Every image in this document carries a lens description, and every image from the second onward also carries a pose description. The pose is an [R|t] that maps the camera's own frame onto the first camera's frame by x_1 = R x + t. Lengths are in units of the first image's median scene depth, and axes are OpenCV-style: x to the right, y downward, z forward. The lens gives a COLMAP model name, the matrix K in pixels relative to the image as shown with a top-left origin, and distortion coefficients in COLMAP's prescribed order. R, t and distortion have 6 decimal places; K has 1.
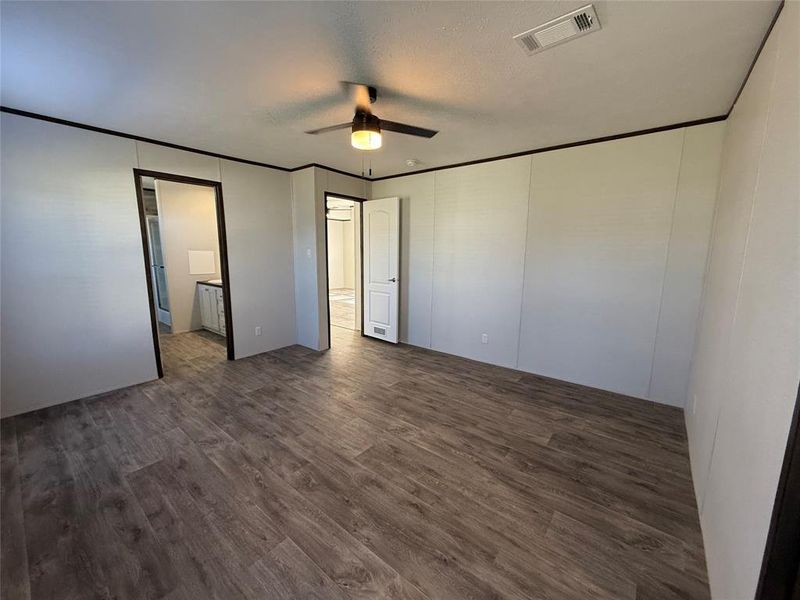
lens RADIAL K [[326.0, 0, 400.6], [0, 326.0, 299.3], [0, 0, 1]] dist [-0.000043, 0.000046]
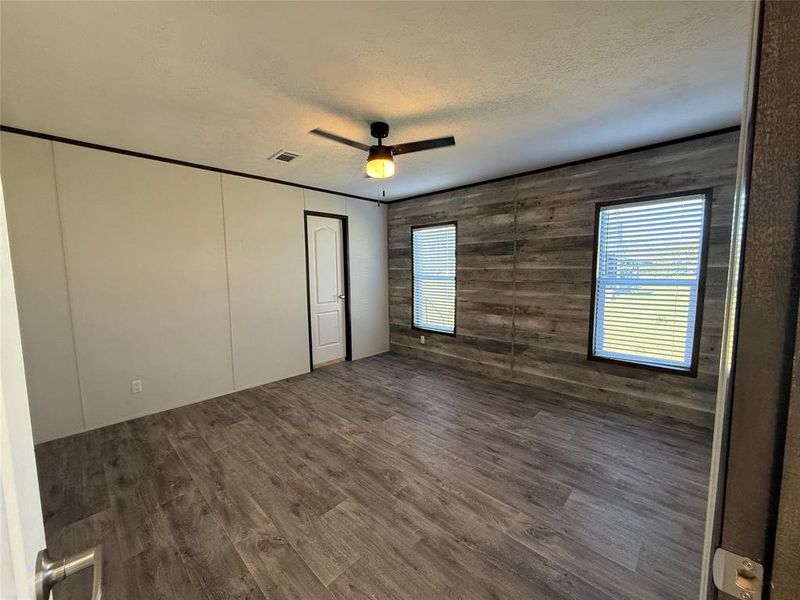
lens RADIAL K [[326.0, 0, 400.6], [0, 326.0, 299.3], [0, 0, 1]] dist [-0.000043, 0.000046]
pose [[-0.996402, -0.006299, 0.084518, -0.258628], [0.014177, 0.970796, 0.239488, -0.315362], [-0.083558, 0.239824, -0.967214, 2.100848]]
